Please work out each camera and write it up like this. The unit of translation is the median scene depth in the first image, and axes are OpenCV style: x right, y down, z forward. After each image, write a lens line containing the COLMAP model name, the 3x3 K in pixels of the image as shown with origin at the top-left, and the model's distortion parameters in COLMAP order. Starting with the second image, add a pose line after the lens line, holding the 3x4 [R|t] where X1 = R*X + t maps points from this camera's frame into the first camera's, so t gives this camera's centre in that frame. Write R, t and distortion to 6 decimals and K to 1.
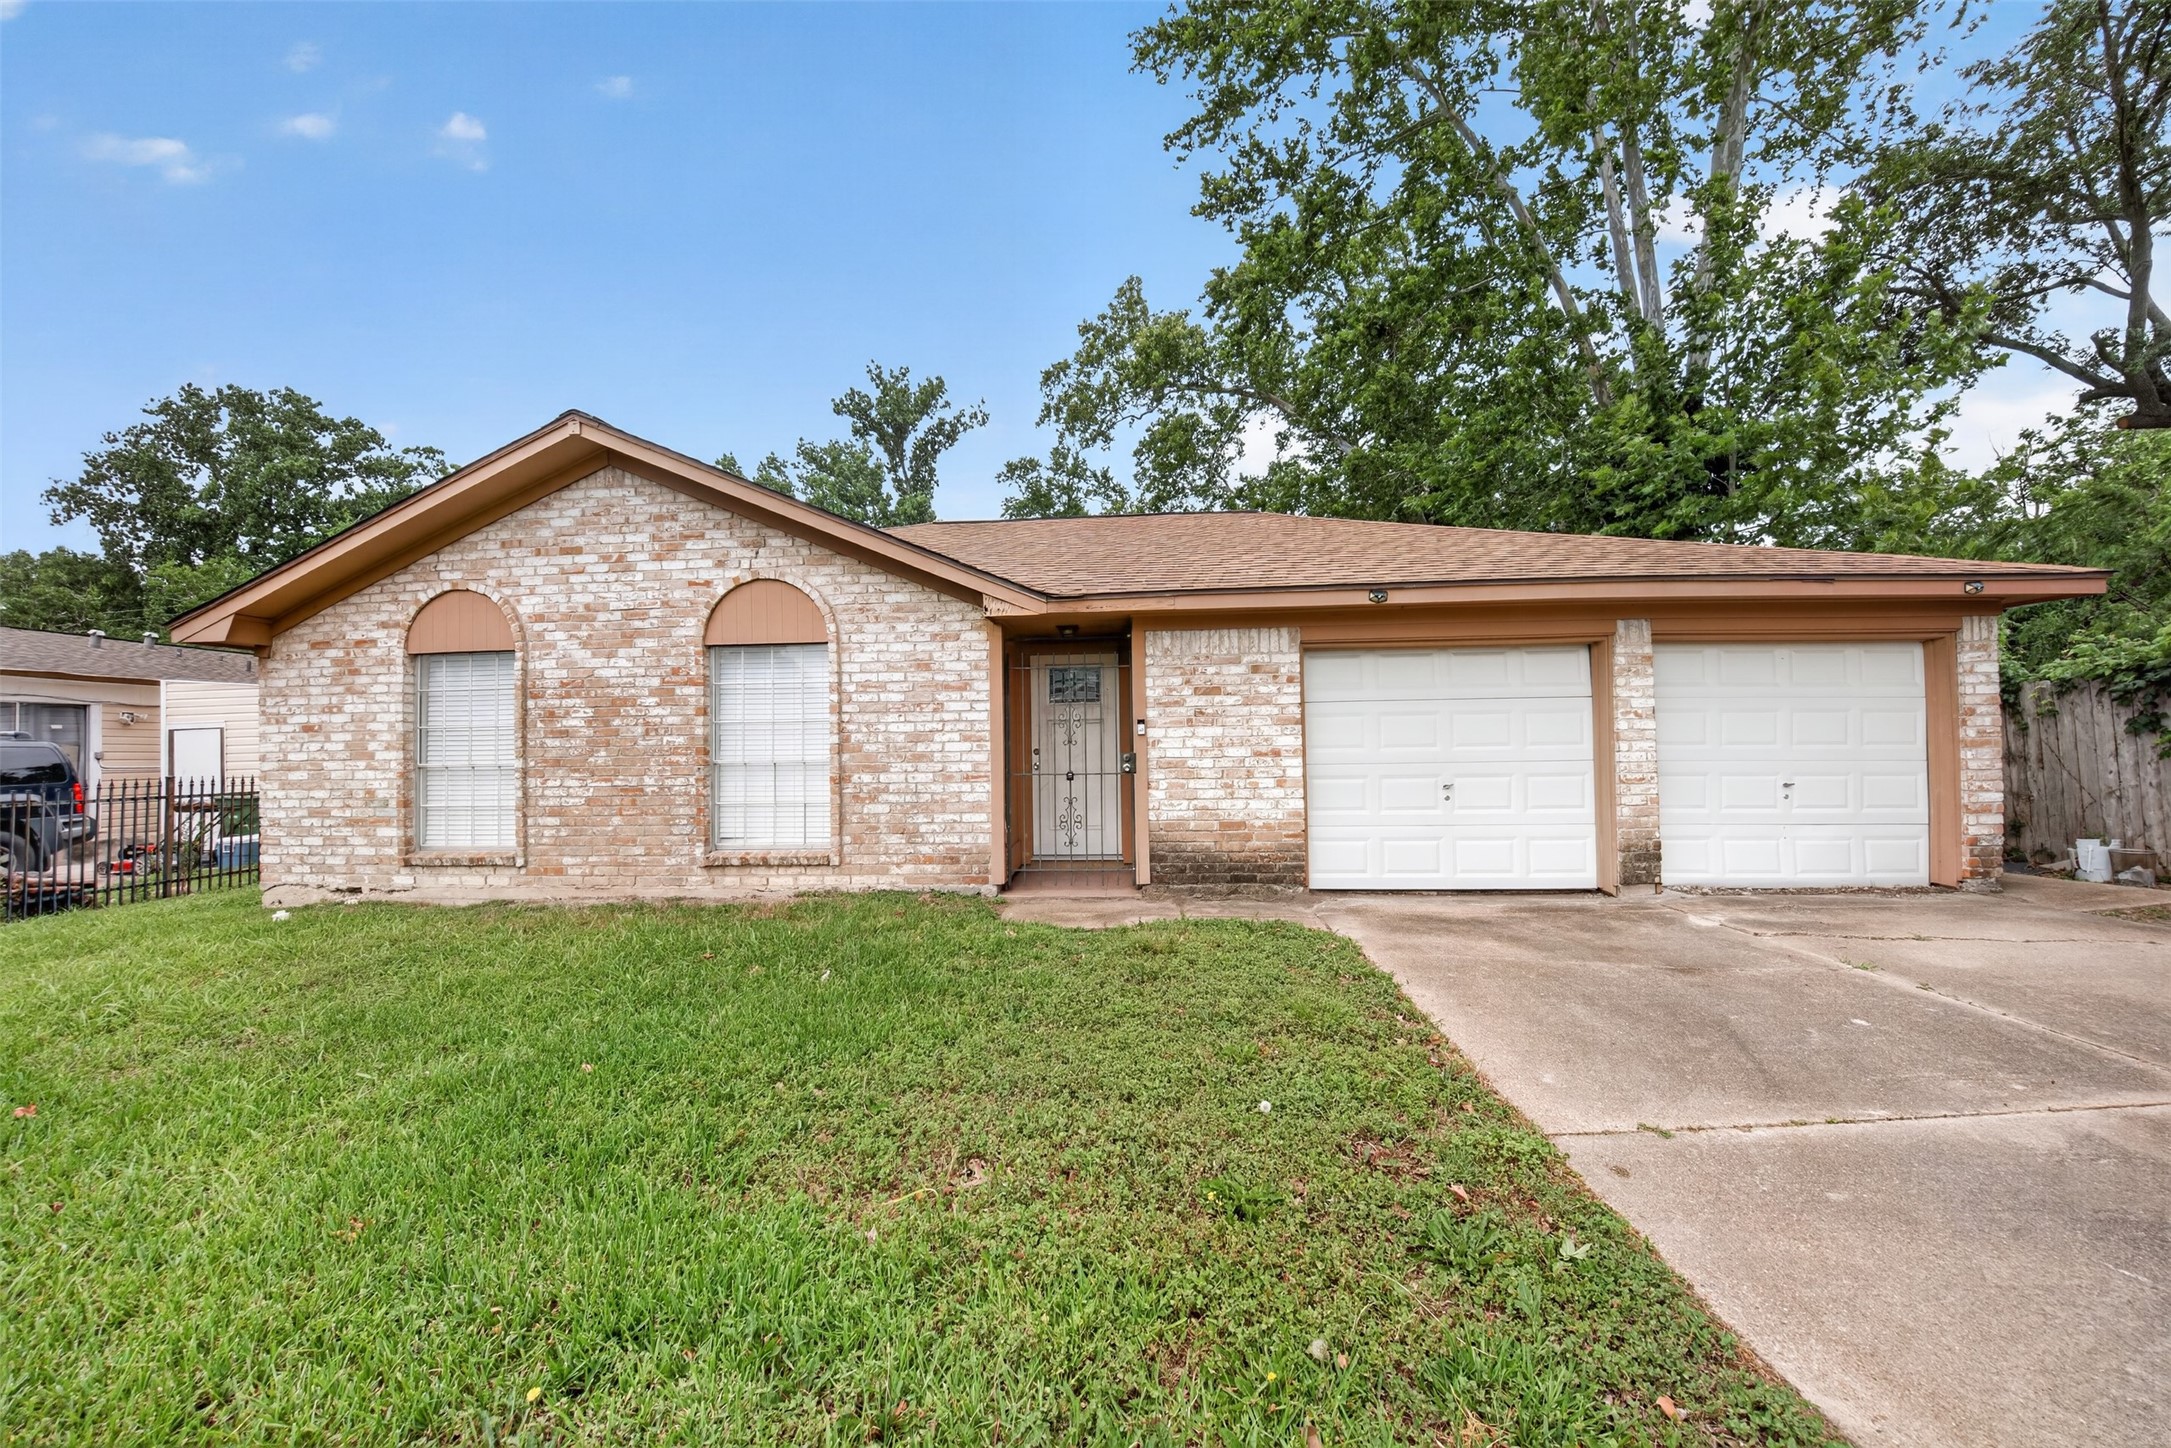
lens RADIAL K [[755.9, 0, 1086.1], [0, 755.9, 719.3], [0, 0, 1]] dist [-0.022061, -0.005477]
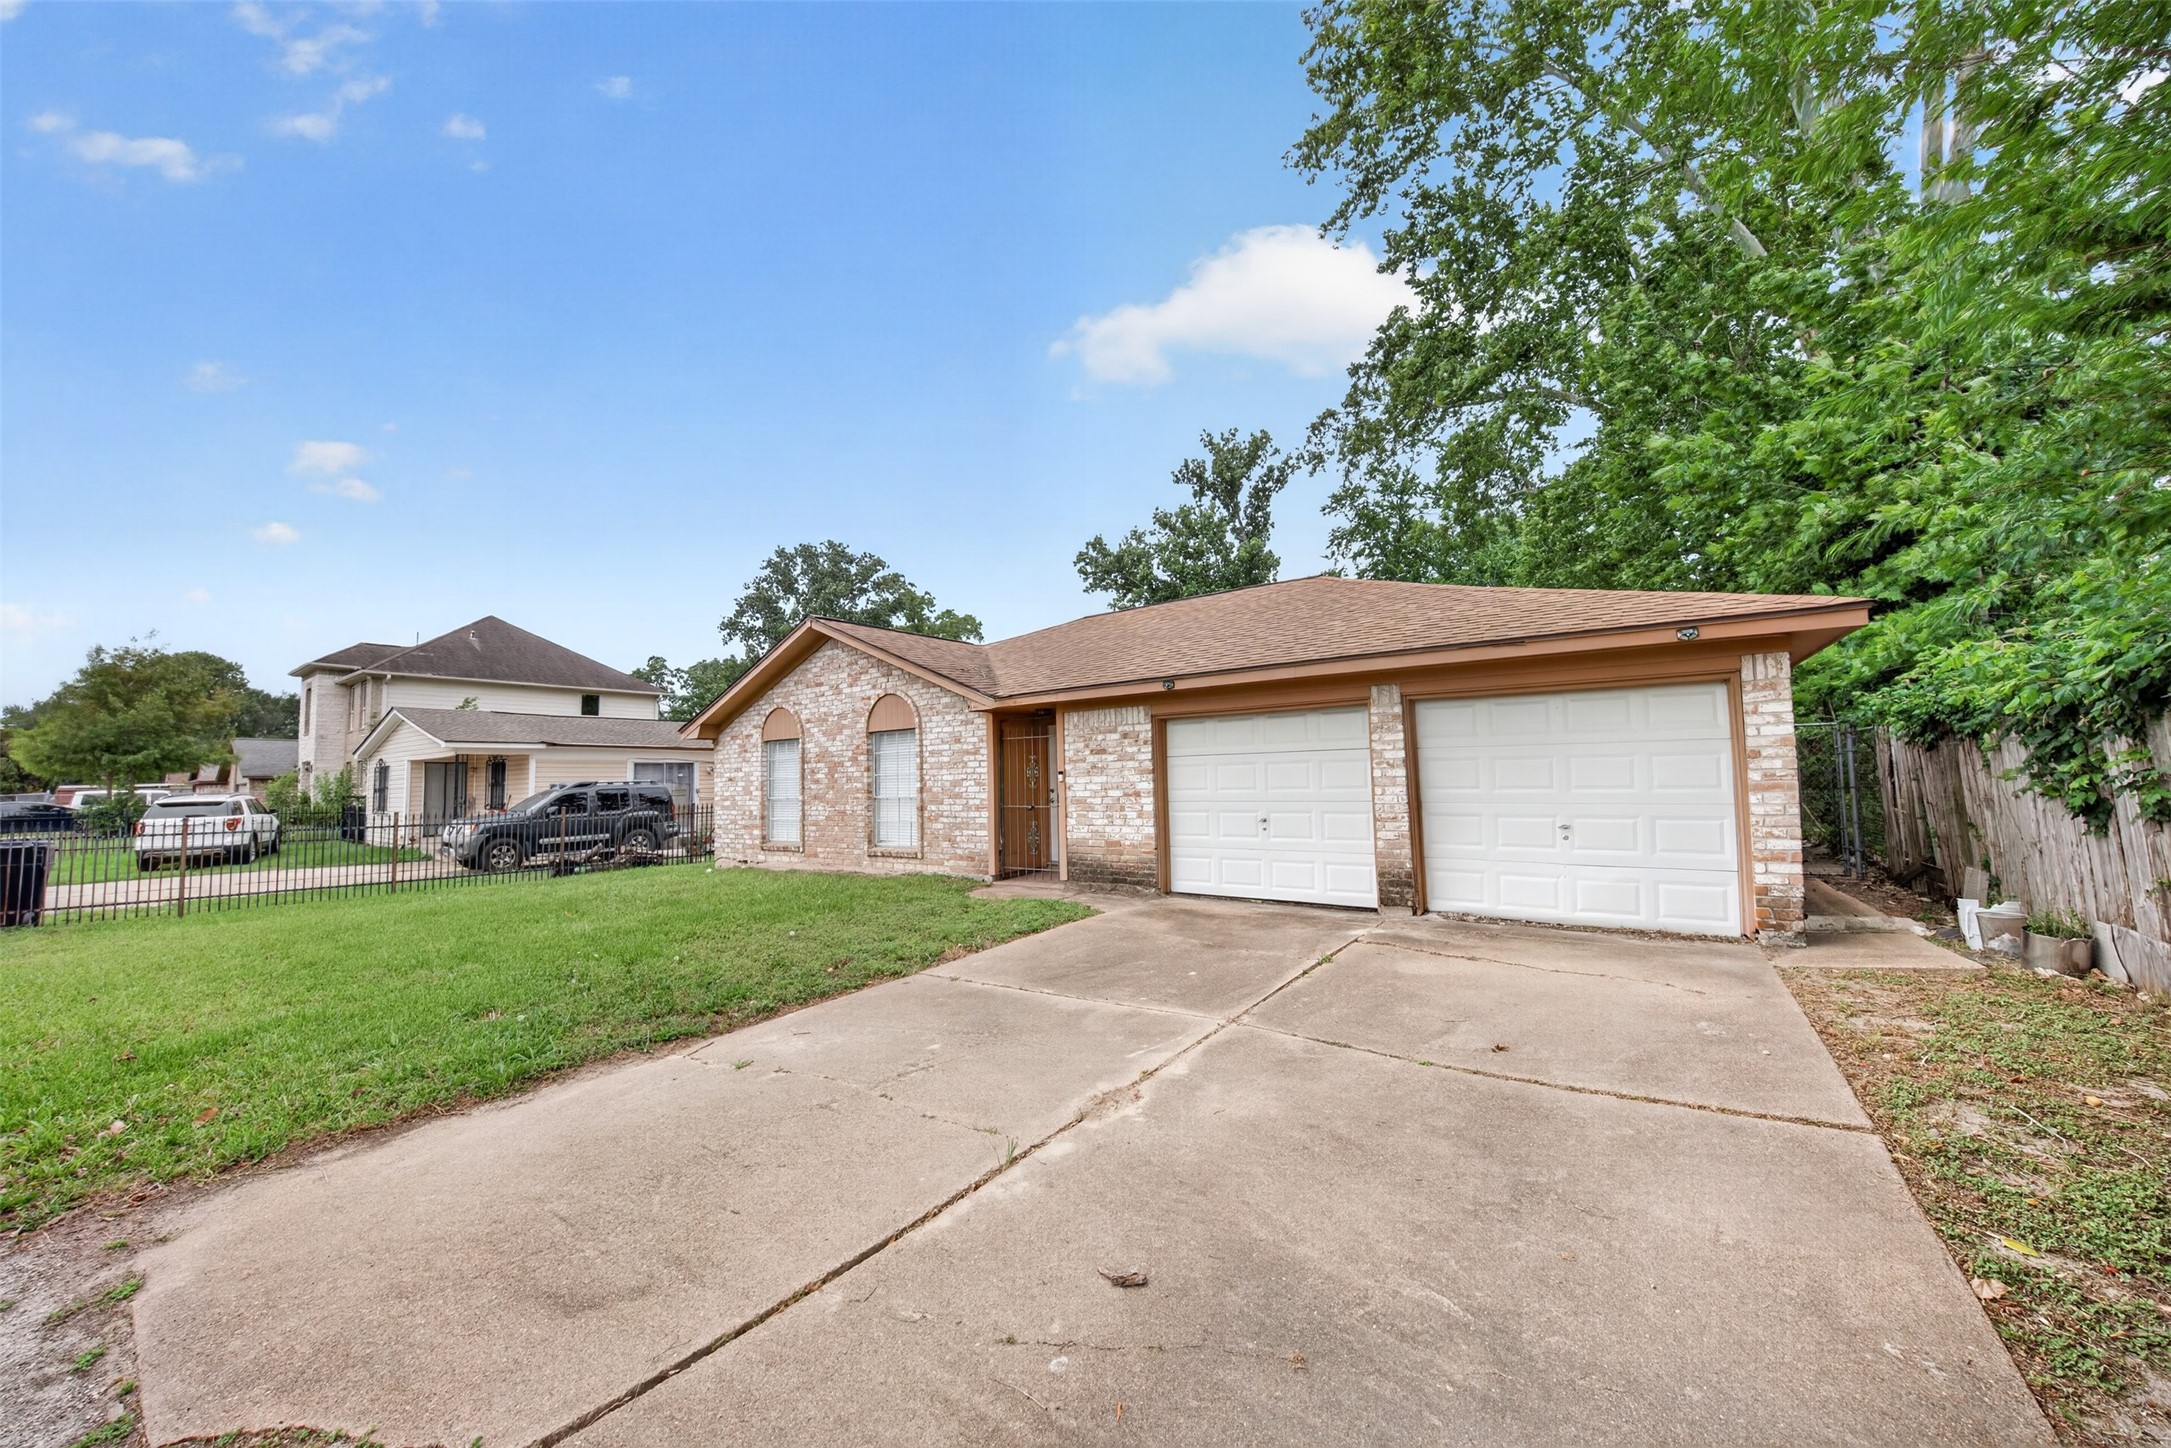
lens RADIAL K [[755.9, 0, 1086.1], [0, 755.9, 719.3], [0, 0, 1]] dist [-0.022061, -0.005477]
pose [[0.851934, -0.047889, -0.521454, 0.880494], [0.030798, 0.998668, -0.041399, -0.038900], [0.522742, 0.019210, 0.852274, -0.264989]]
